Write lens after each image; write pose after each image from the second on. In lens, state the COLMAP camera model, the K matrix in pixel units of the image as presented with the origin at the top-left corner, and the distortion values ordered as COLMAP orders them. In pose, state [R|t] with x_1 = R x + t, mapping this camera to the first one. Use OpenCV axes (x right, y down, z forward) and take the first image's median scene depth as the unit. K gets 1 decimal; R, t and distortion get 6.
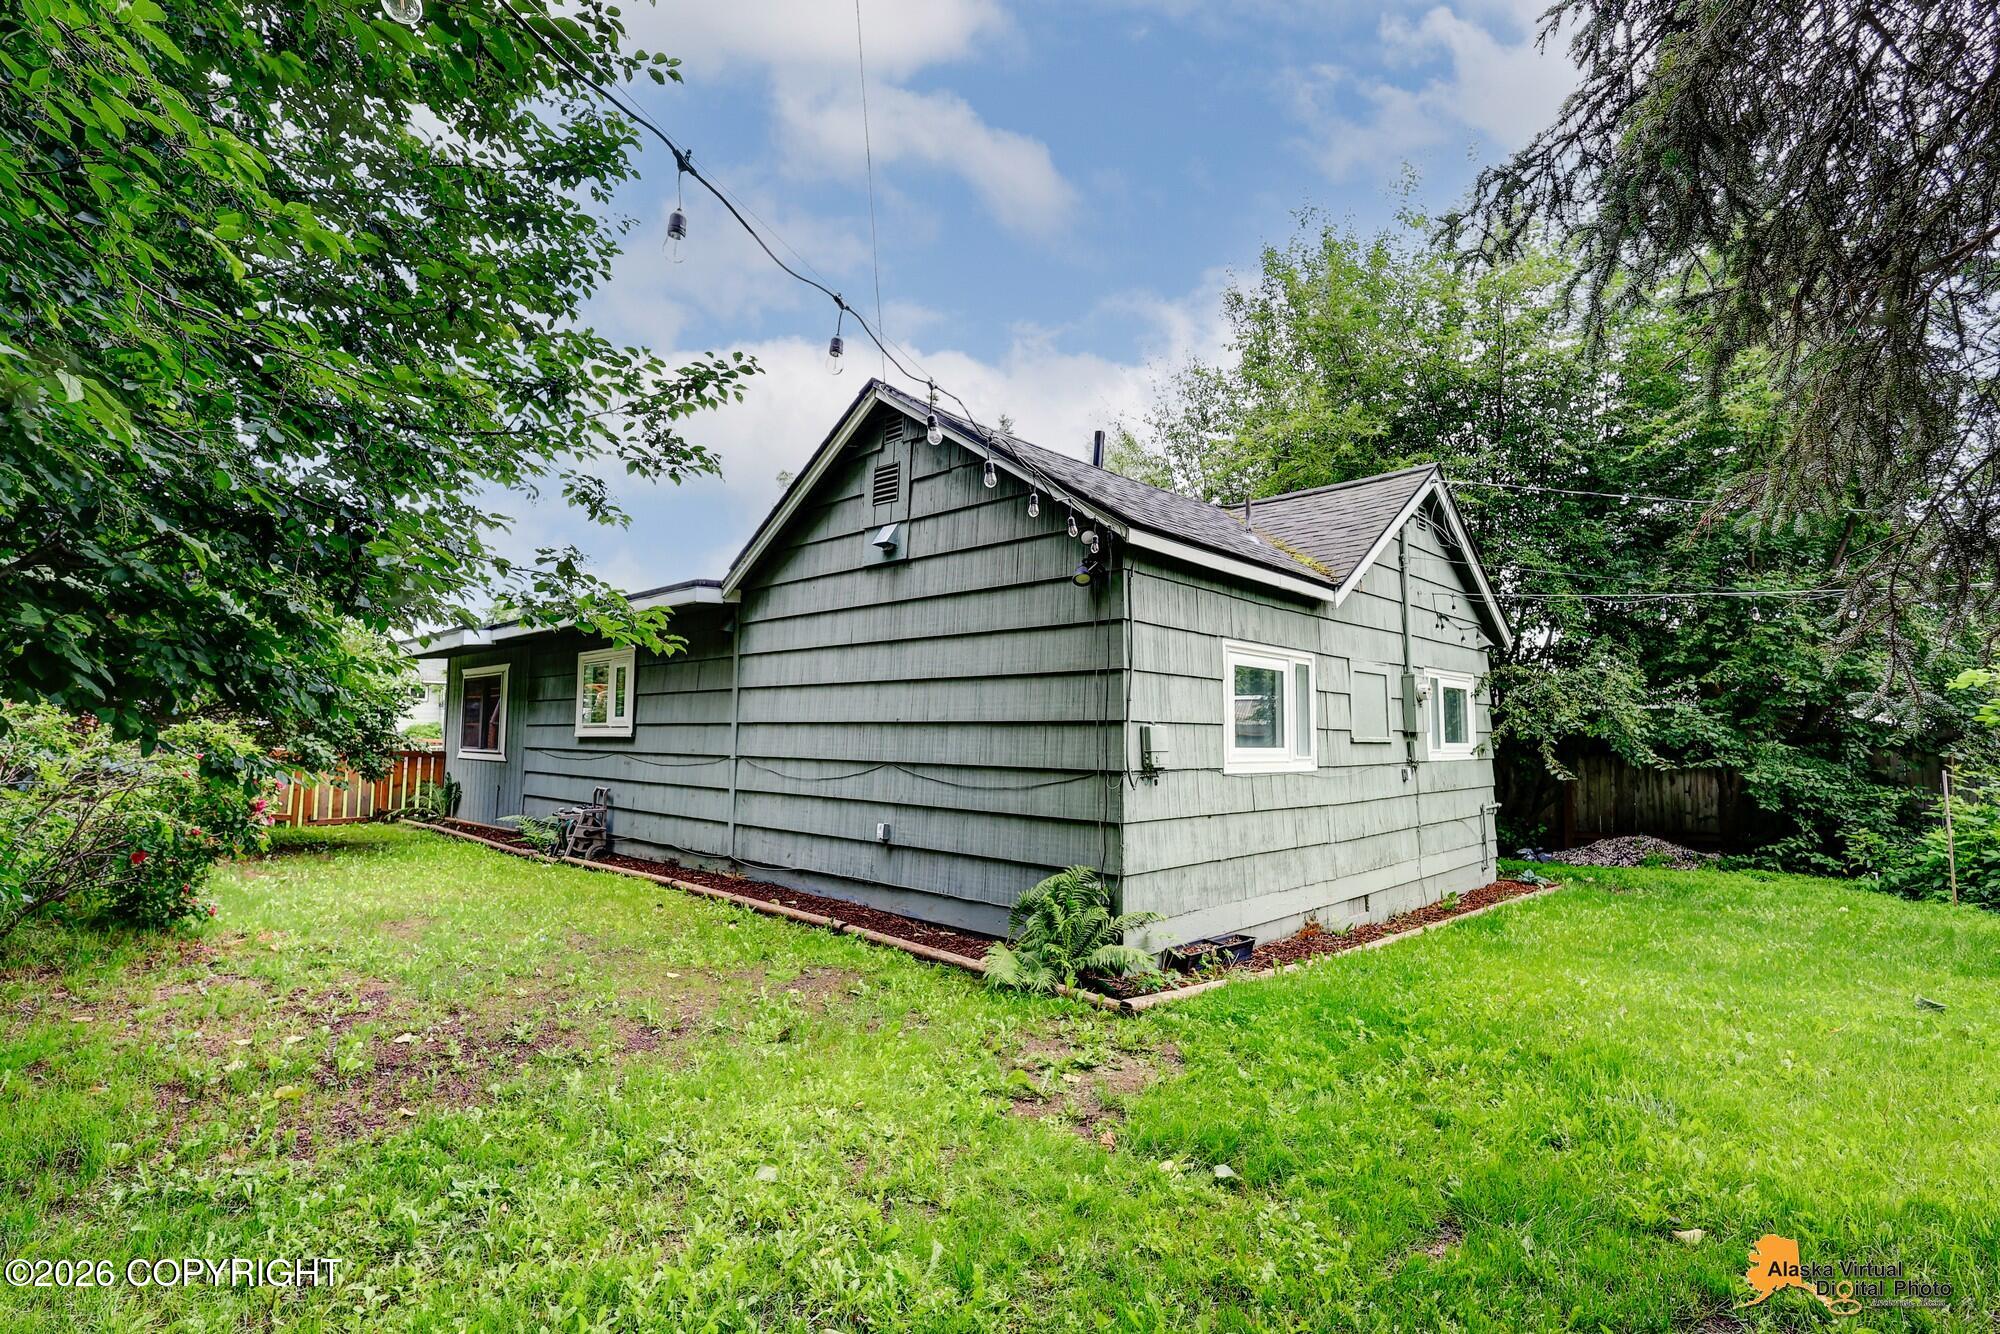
lens RADIAL K [[925.3, 0, 985.8], [0, 925.3, 671.0], [0, 0, 1]] dist [-0.003459, 0.000536]
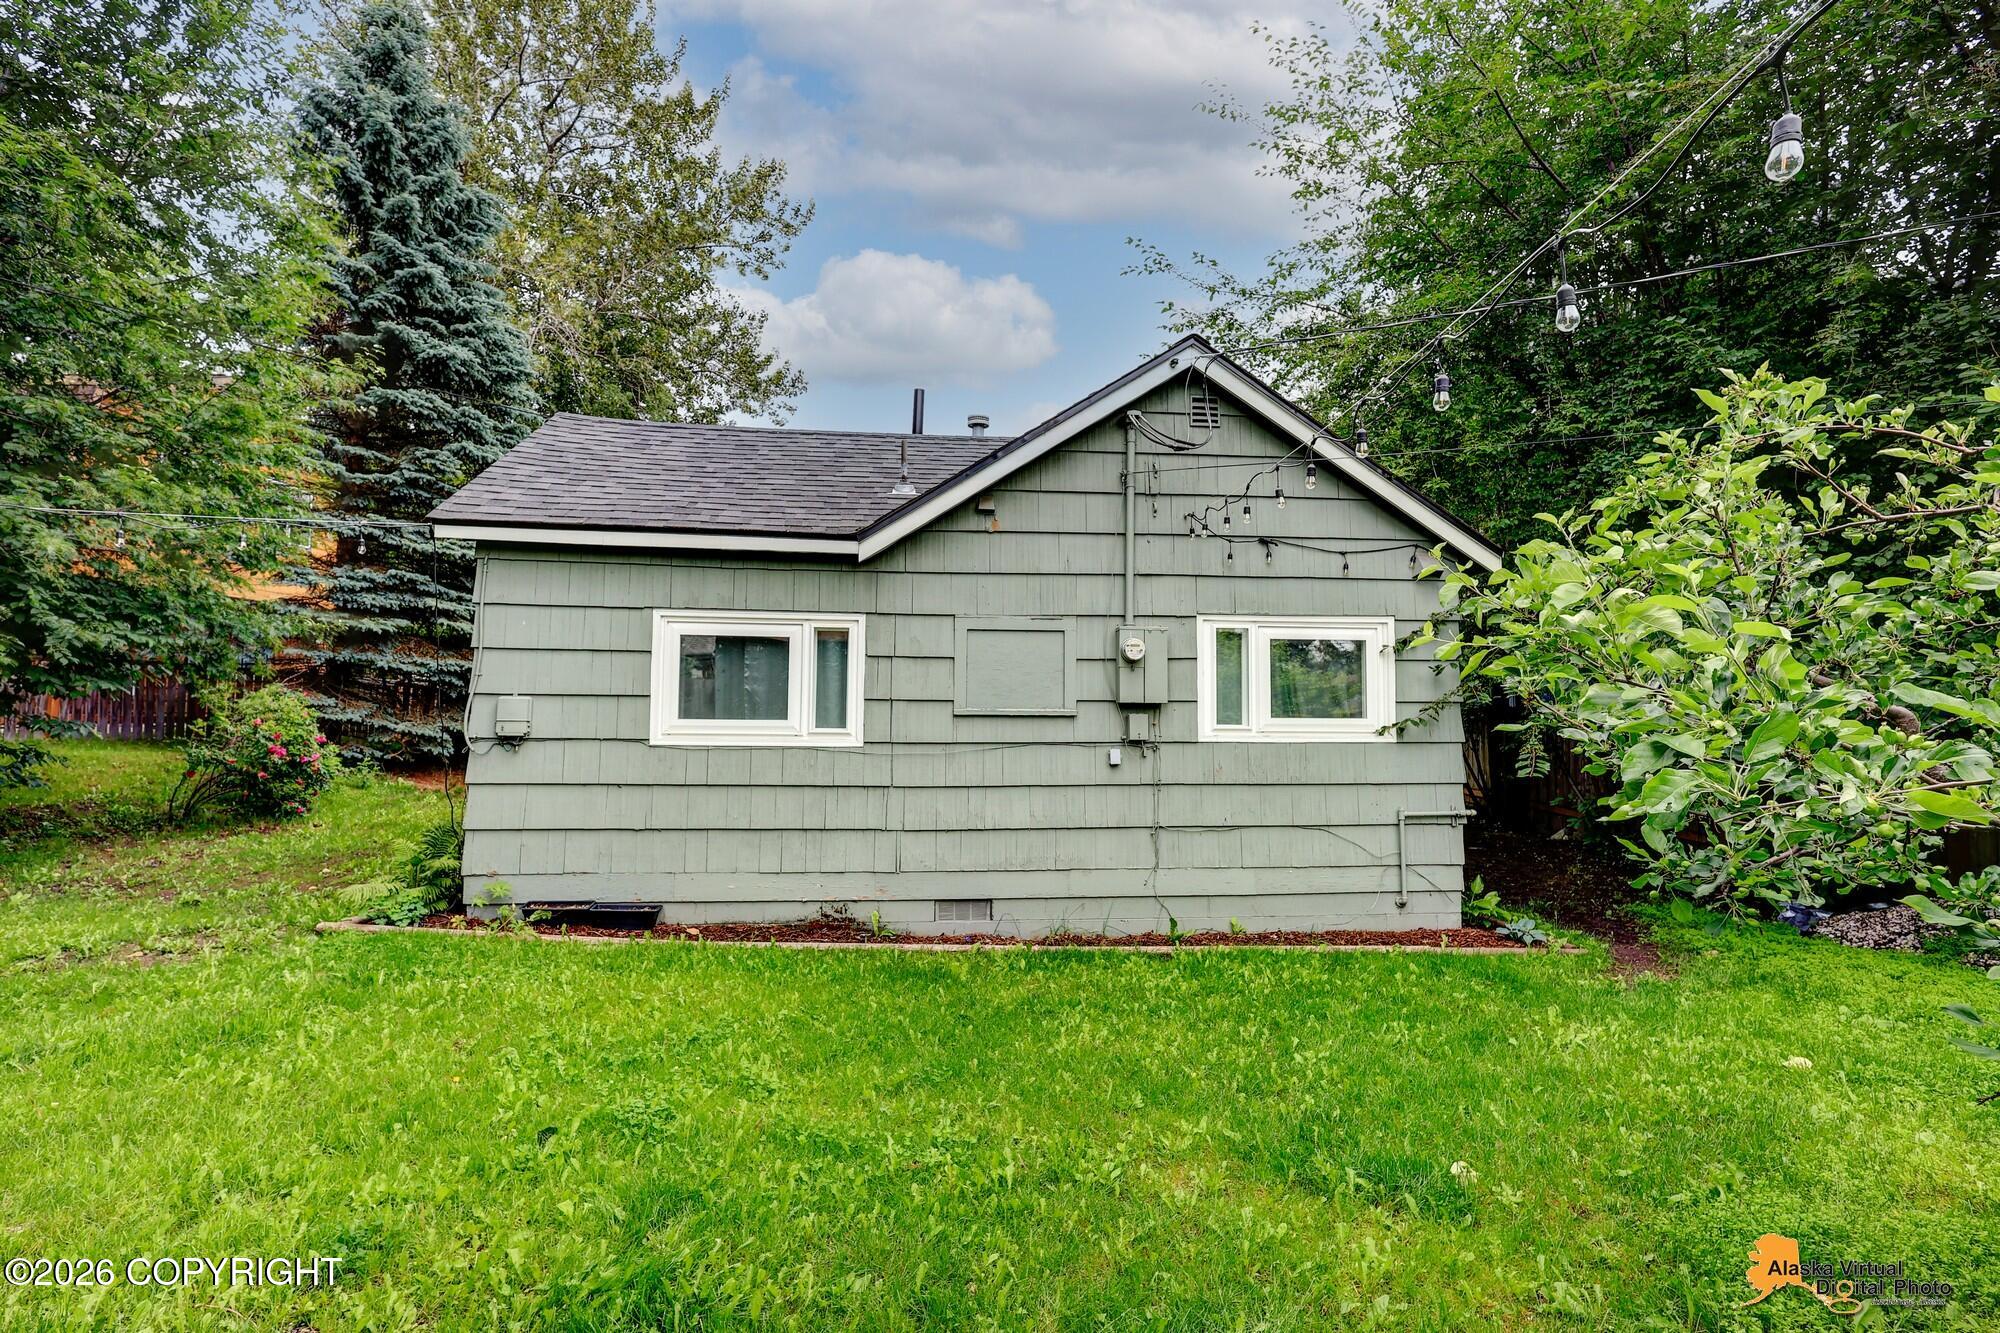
lens RADIAL K [[925.3, 0, 999.4], [0, 925.3, 668.9], [0, 0, 1]] dist [-0.003459, 0.000536]
pose [[0.755771, -0.032554, -0.654026, 0.951821], [0.048532, 0.998801, 0.006367, 0.030555], [0.653035, -0.036553, 0.756445, 0.380430]]
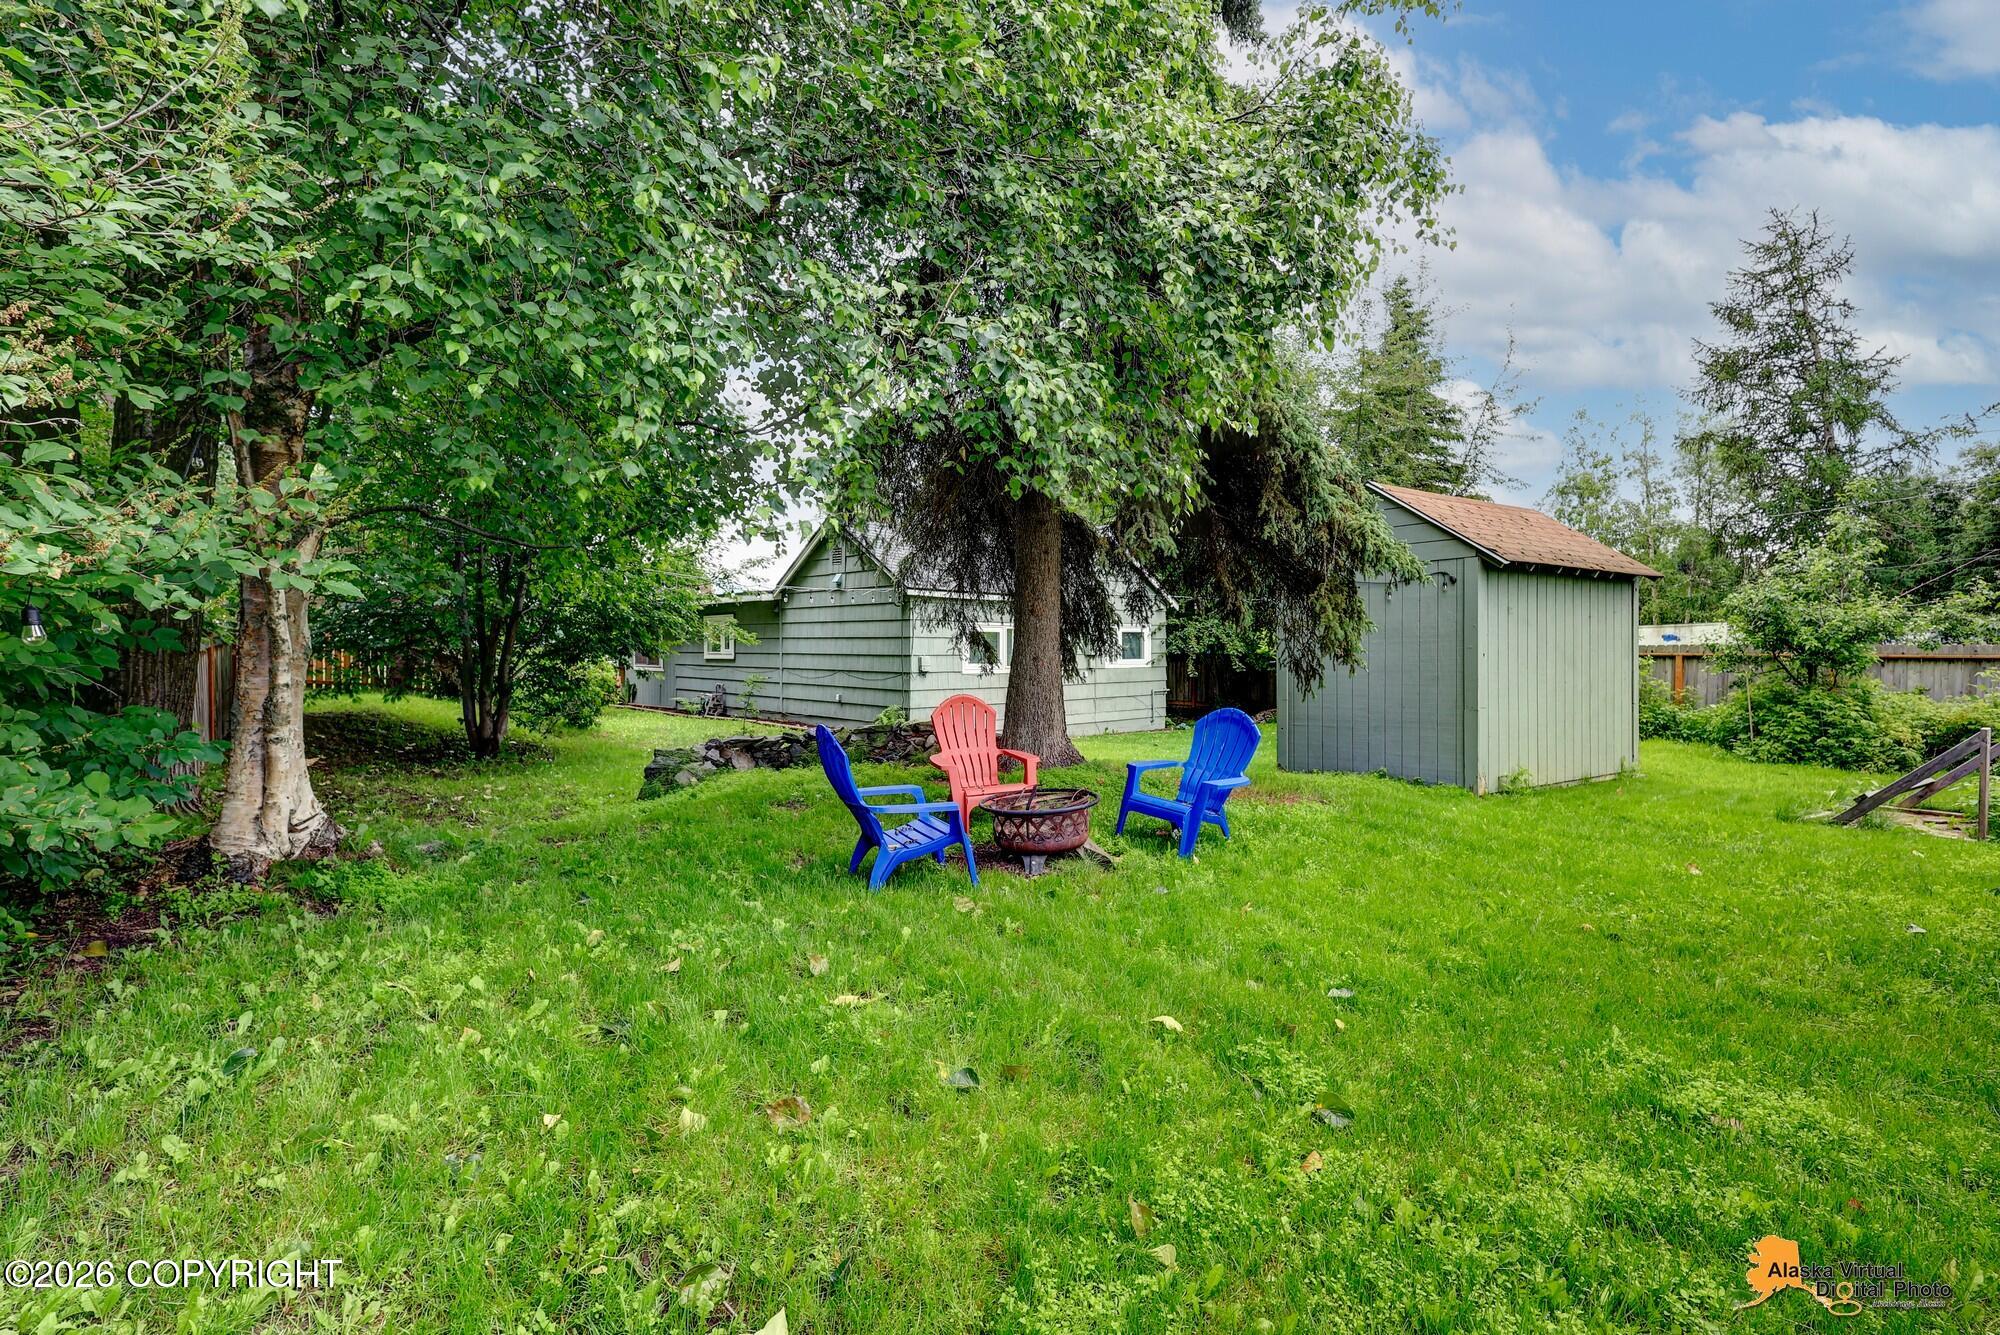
lens RADIAL K [[925.3, 0, 1002.4], [0, 925.3, 661.6], [0, 0, 1]] dist [-0.003459, 0.000536]
pose [[0.998538, -0.007691, -0.053507, 0.400282], [0.012461, 0.995919, 0.089387, -0.122312], [0.052601, -0.089923, 0.994559, -1.252263]]
